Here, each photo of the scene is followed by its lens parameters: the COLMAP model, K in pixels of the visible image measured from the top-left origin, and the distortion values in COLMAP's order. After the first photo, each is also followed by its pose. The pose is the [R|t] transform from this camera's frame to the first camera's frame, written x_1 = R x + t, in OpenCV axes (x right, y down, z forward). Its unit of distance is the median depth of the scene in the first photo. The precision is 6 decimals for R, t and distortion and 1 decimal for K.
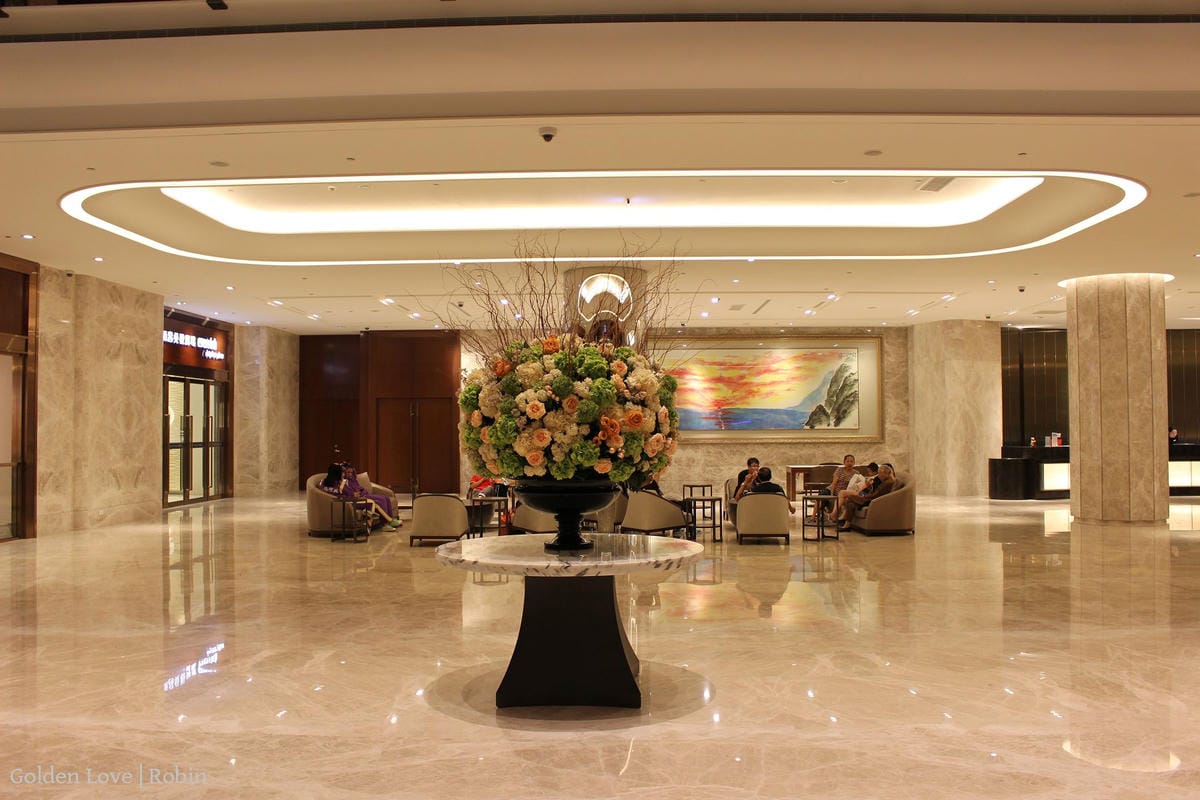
lens RADIAL K [[977.4, 0, 600.0], [0, 977.4, 400.0], [0, 0, 1]] dist [-0.117103, 0.002045]
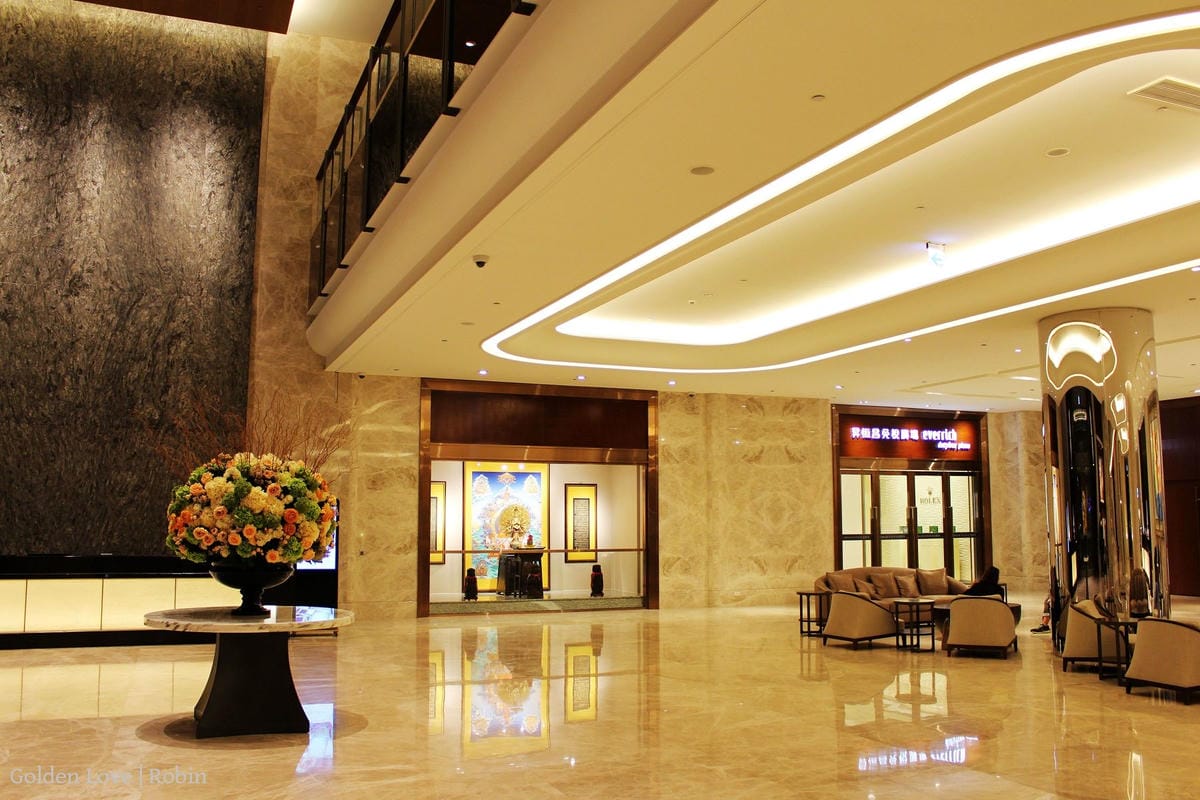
lens RADIAL K [[977.4, 0, 600.0], [0, 977.4, 400.0], [0, 0, 1]] dist [-0.117103, 0.002045]
pose [[0.403233, -0.094610, -0.910193, 0.487690], [0.019273, 0.995298, -0.094918, -0.007968], [0.914894, 0.020732, 0.403161, 0.338523]]
